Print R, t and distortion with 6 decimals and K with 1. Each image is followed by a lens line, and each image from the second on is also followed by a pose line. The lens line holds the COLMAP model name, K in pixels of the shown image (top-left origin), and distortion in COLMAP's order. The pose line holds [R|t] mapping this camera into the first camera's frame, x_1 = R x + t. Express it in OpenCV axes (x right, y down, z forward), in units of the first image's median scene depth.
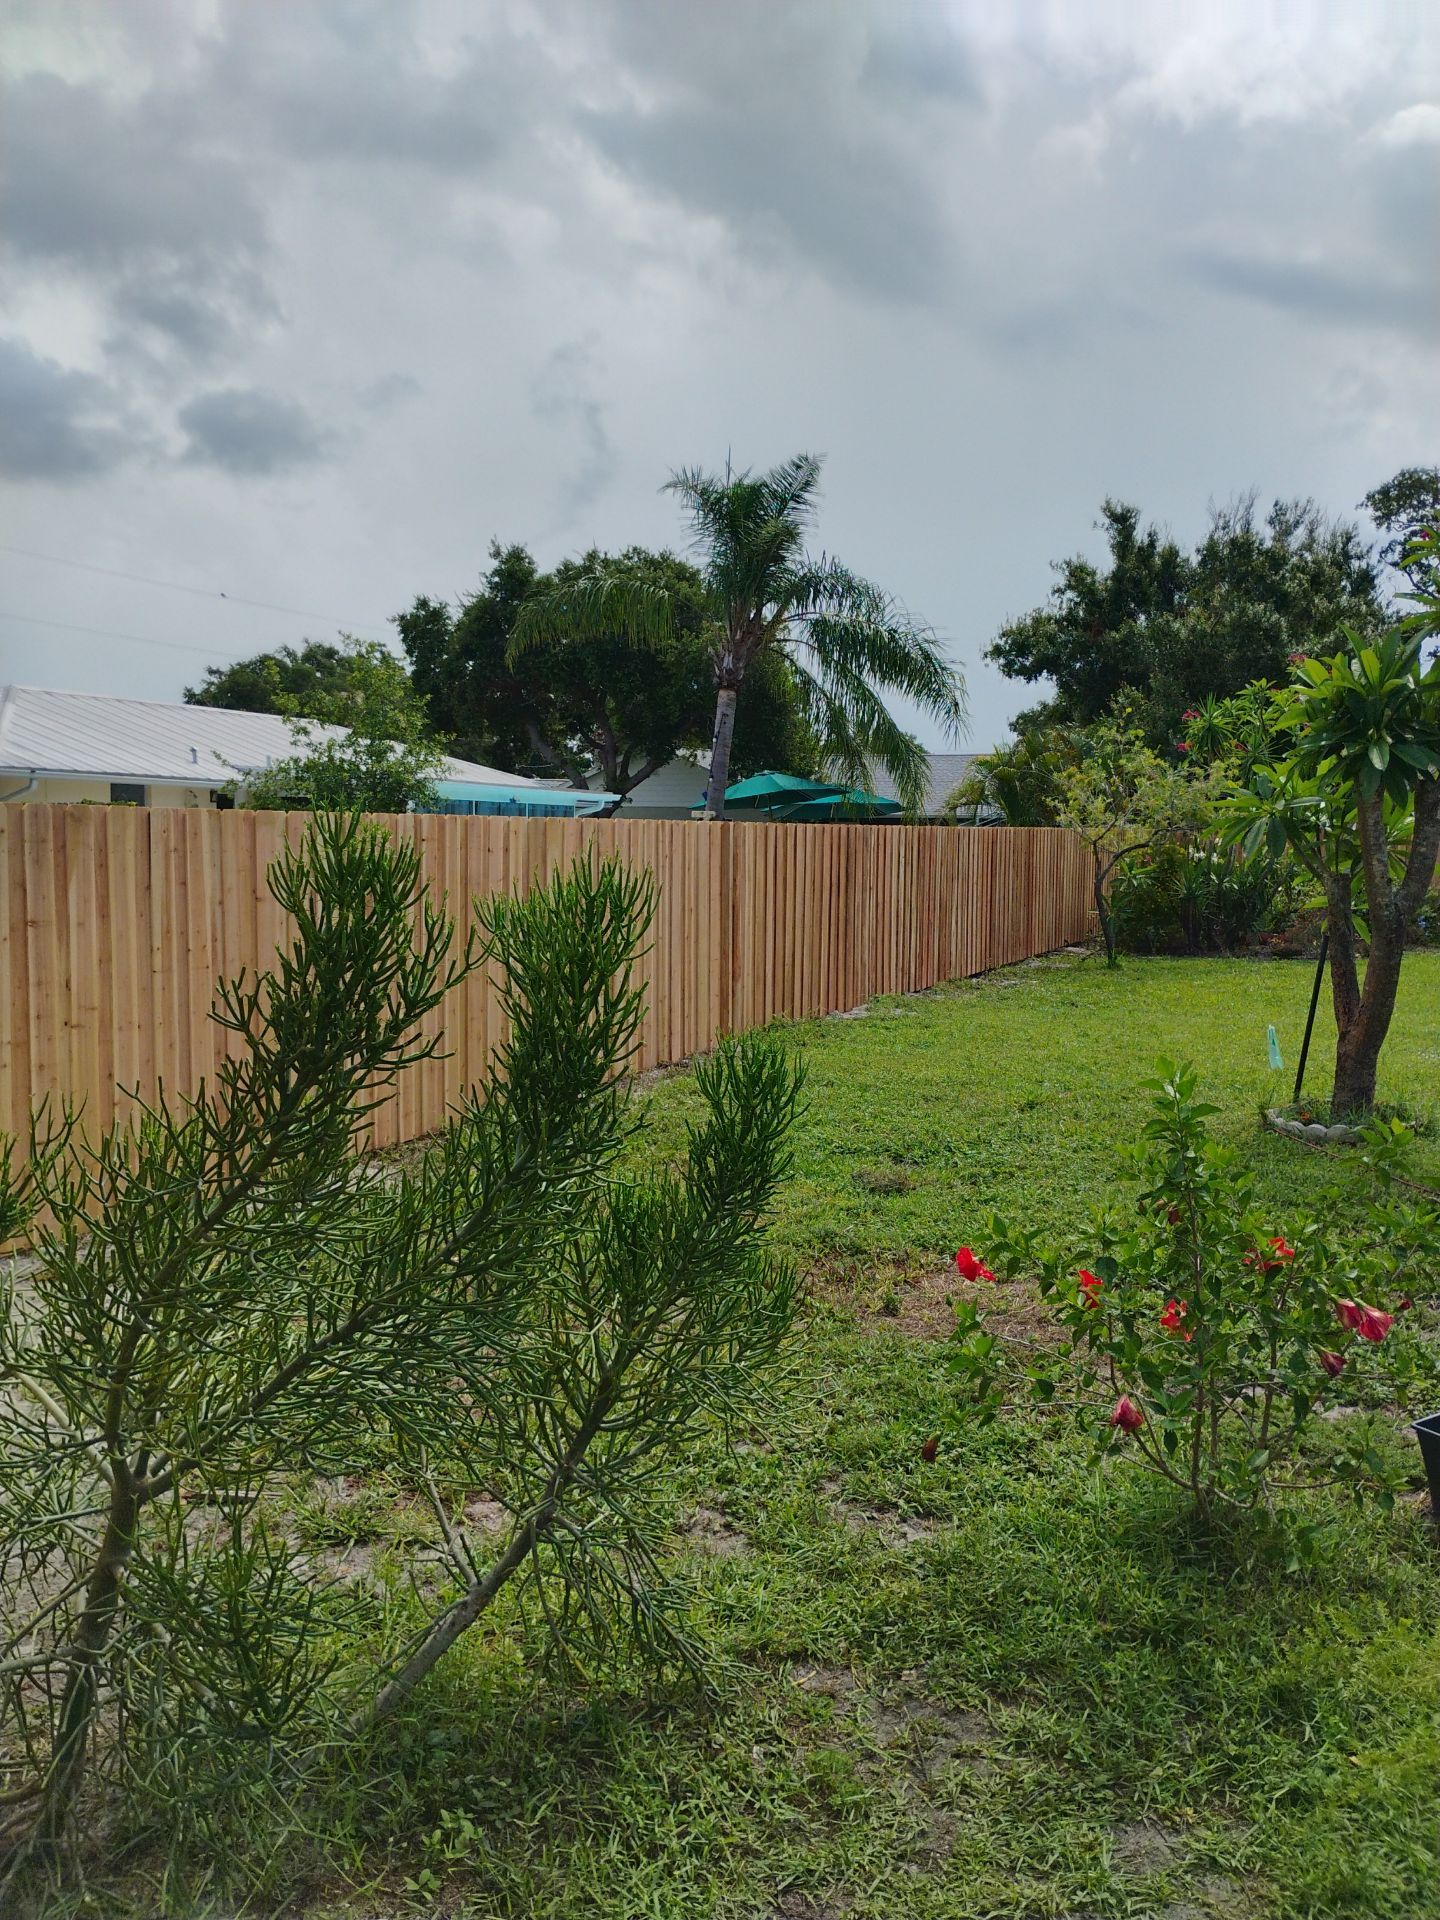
lens RADIAL K [[1548.2, 0, 720.0], [0, 1548.2, 960.0], [0, 0, 1]] dist [0.008262, 0.005348]
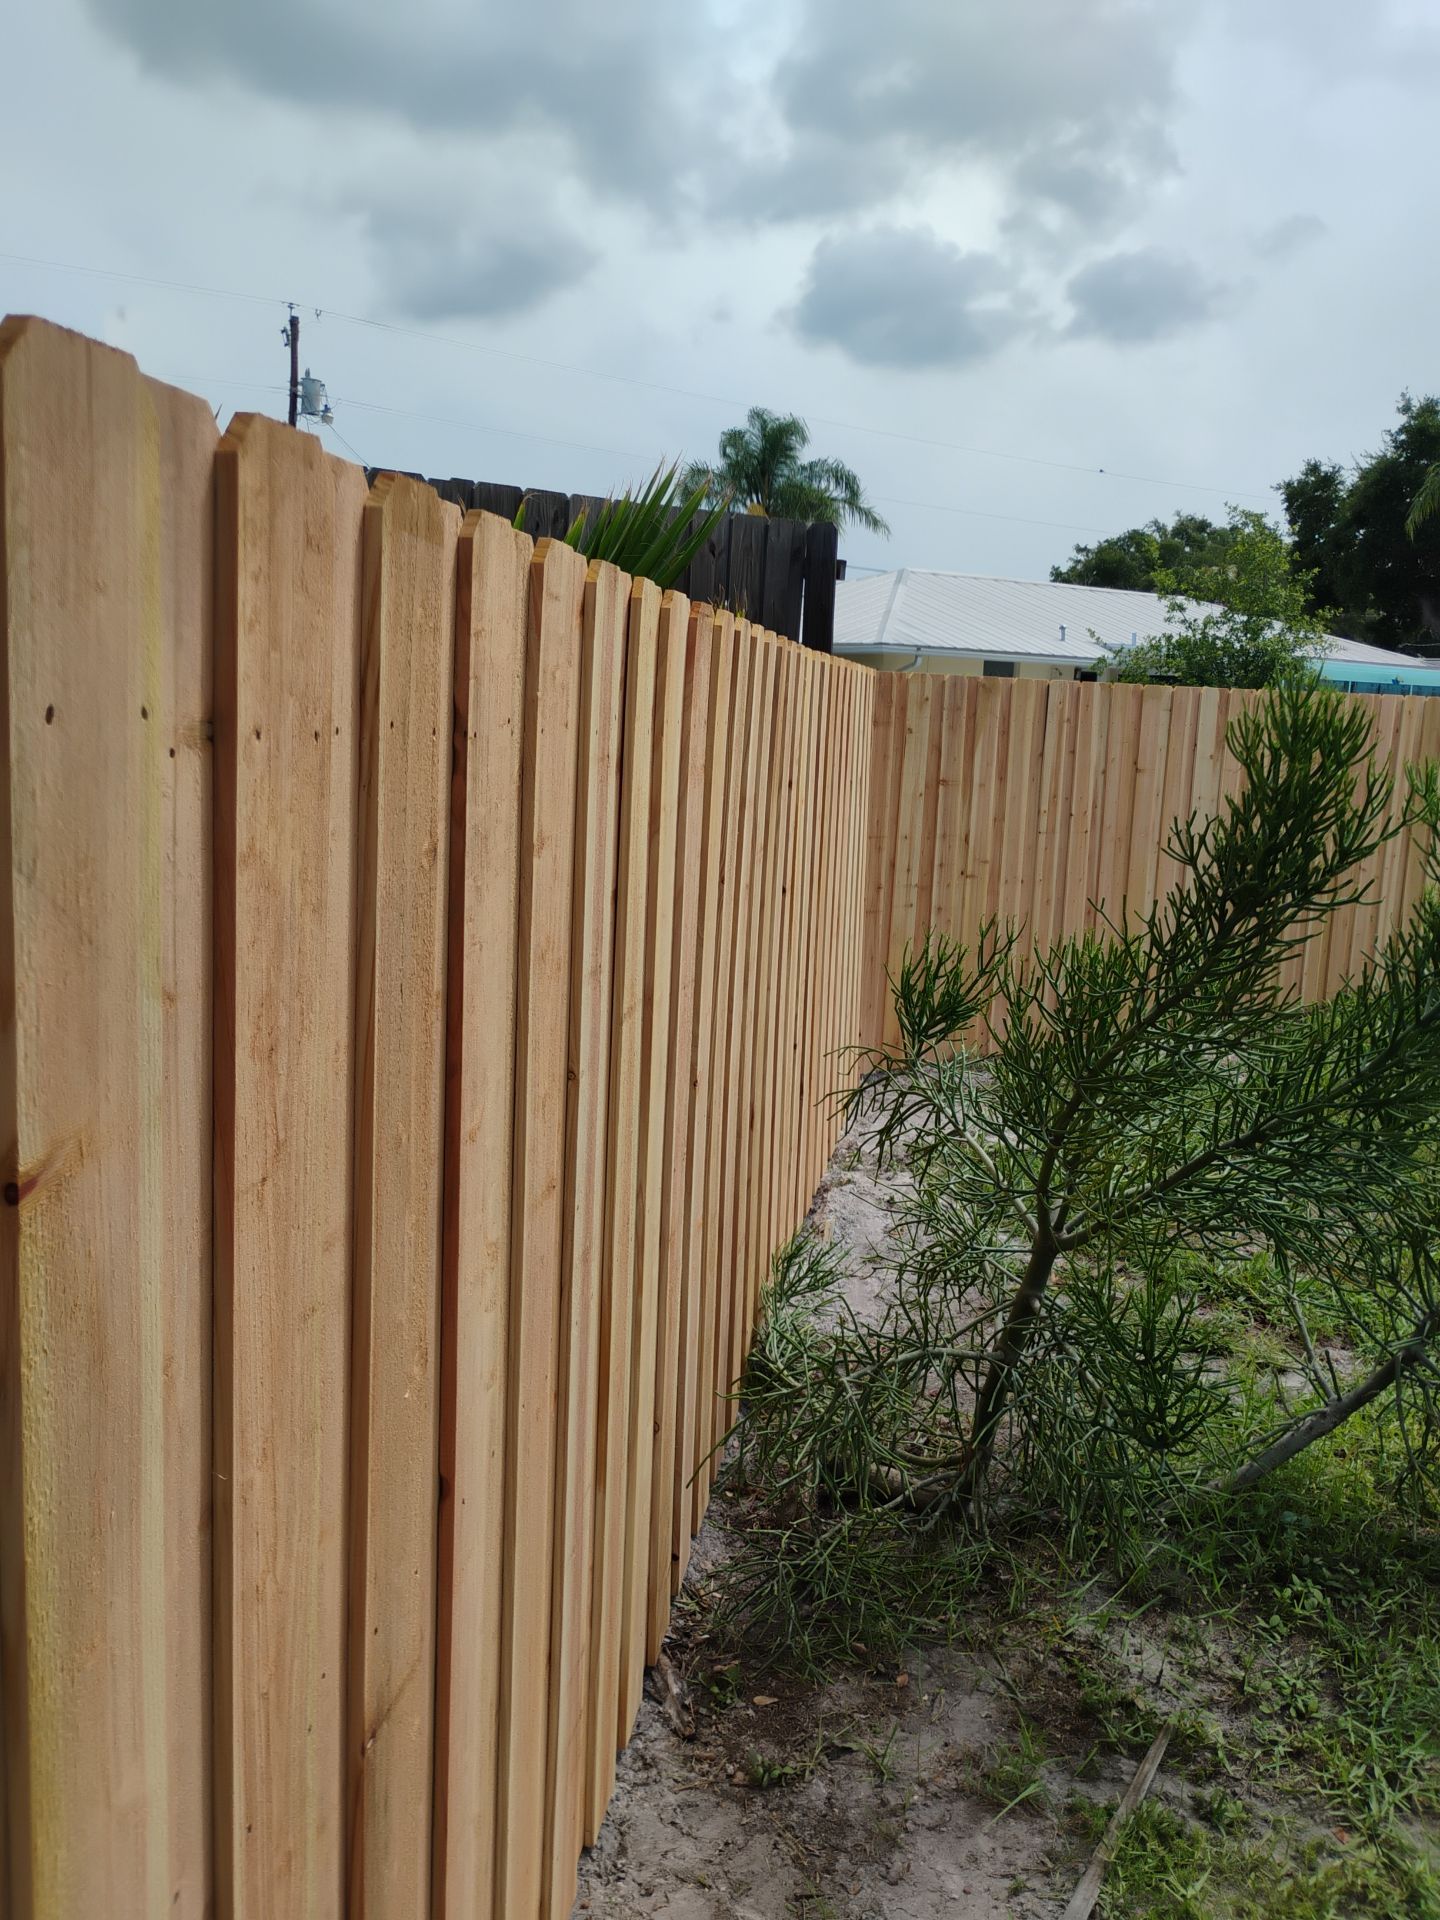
lens RADIAL K [[1553.0, 0, 711.4], [0, 1553.0, 958.9], [0, 0, 1]] dist [0.055028, -0.073101]
pose [[0.861029, 0.104214, -0.497764, -0.003785], [-0.067251, 0.993515, 0.091675, 0.004708], [0.504090, -0.045460, 0.862454, -0.028738]]
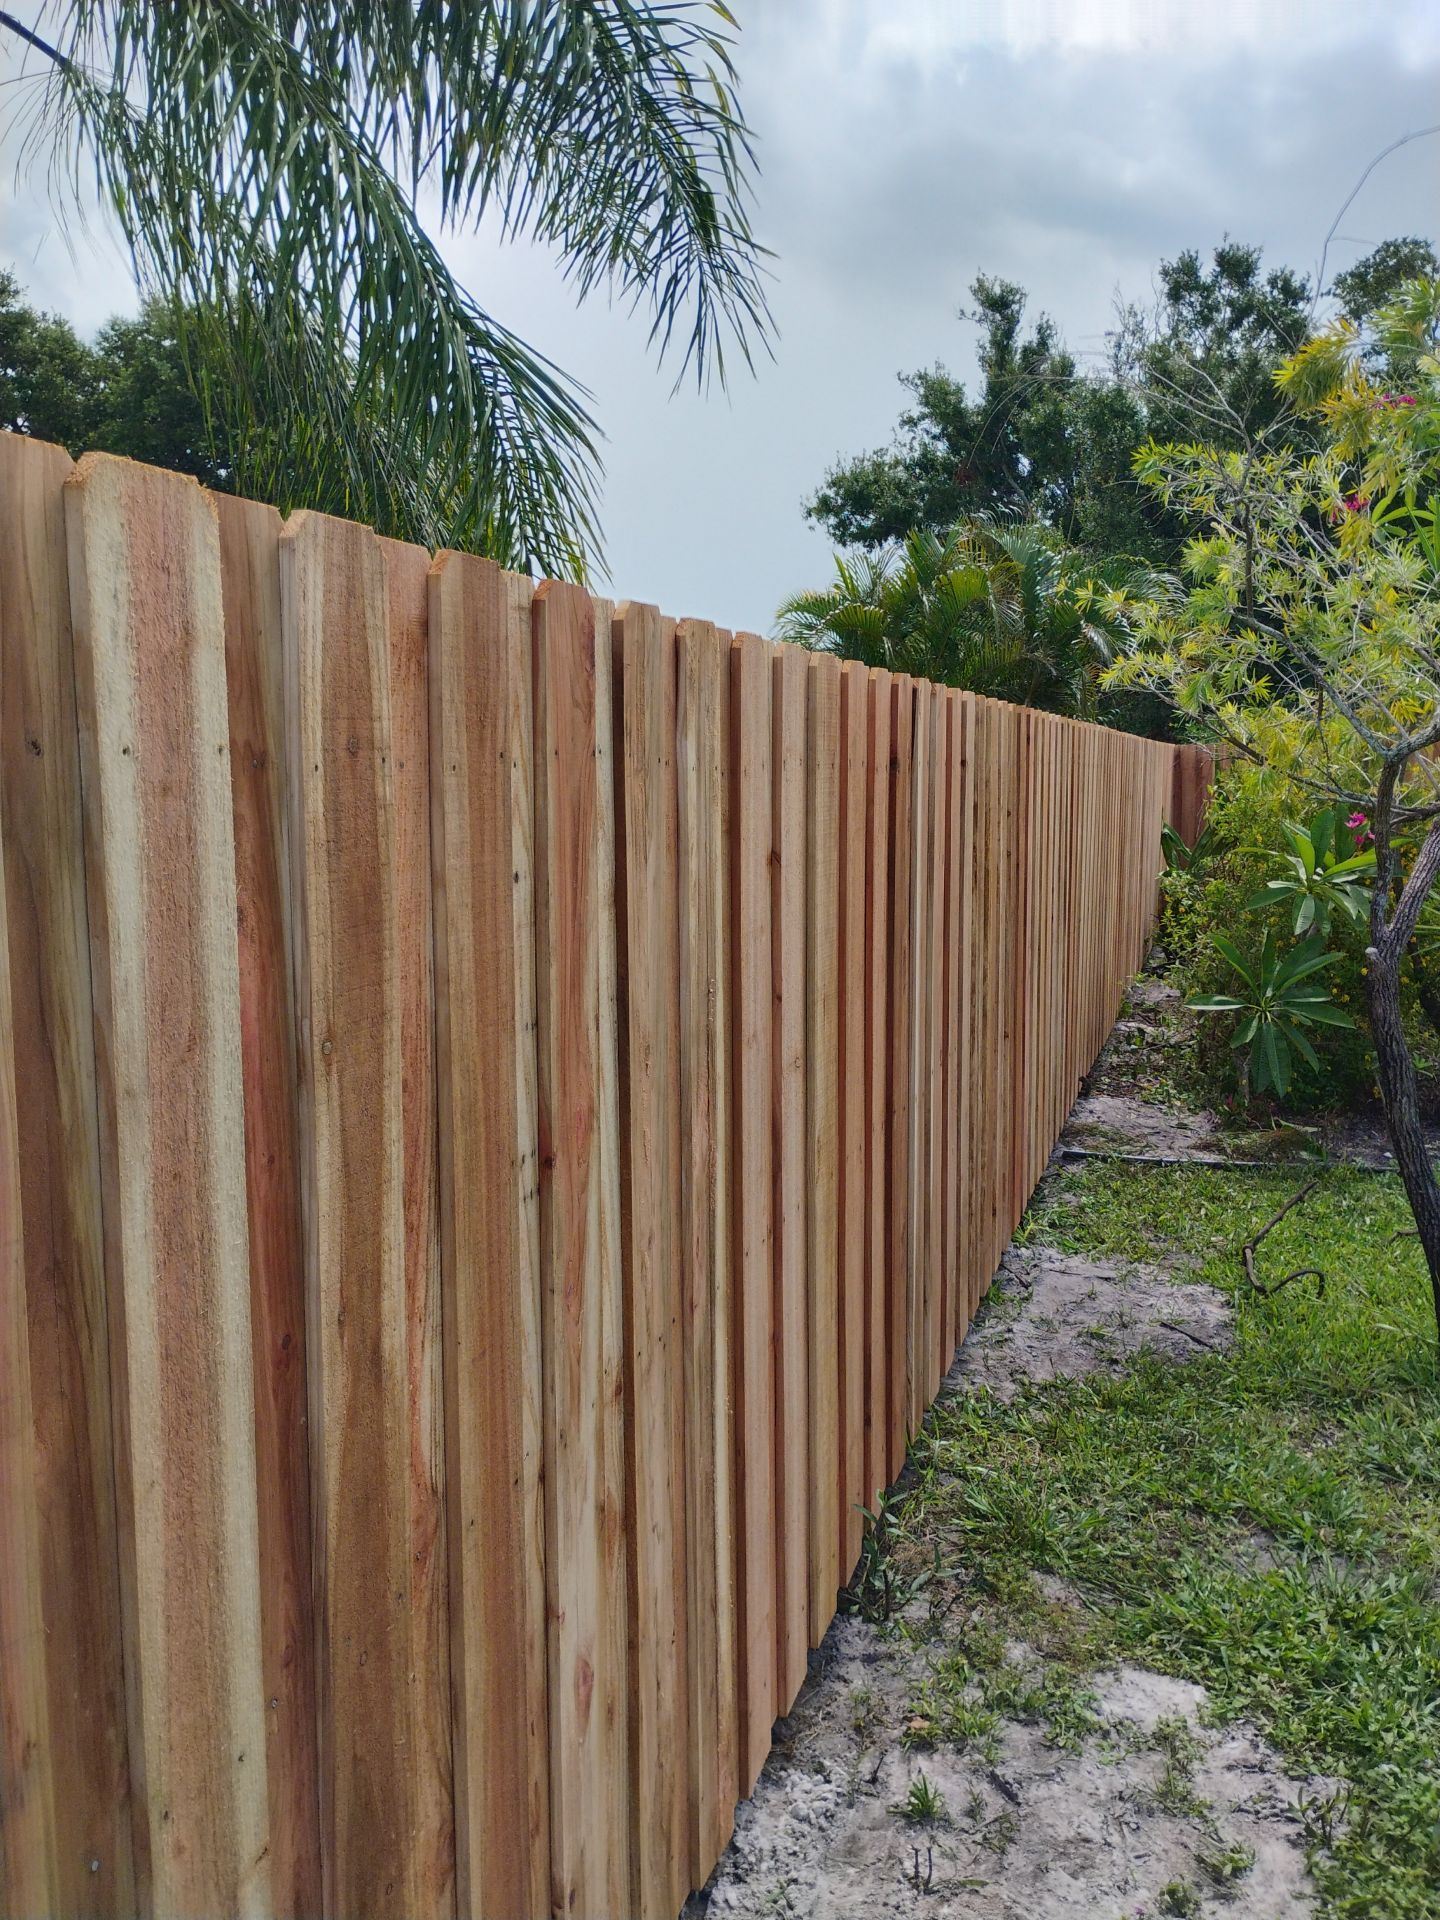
lens RADIAL K [[1553.0, 0, 711.4], [0, 1553.0, 958.9], [0, 0, 1]] dist [0.055028, -0.073101]
pose [[0.994416, -0.021128, 0.103396, 0.153600], [0.016566, 0.998859, 0.044781, -0.073481], [-0.104224, -0.042818, 0.993632, 0.916317]]
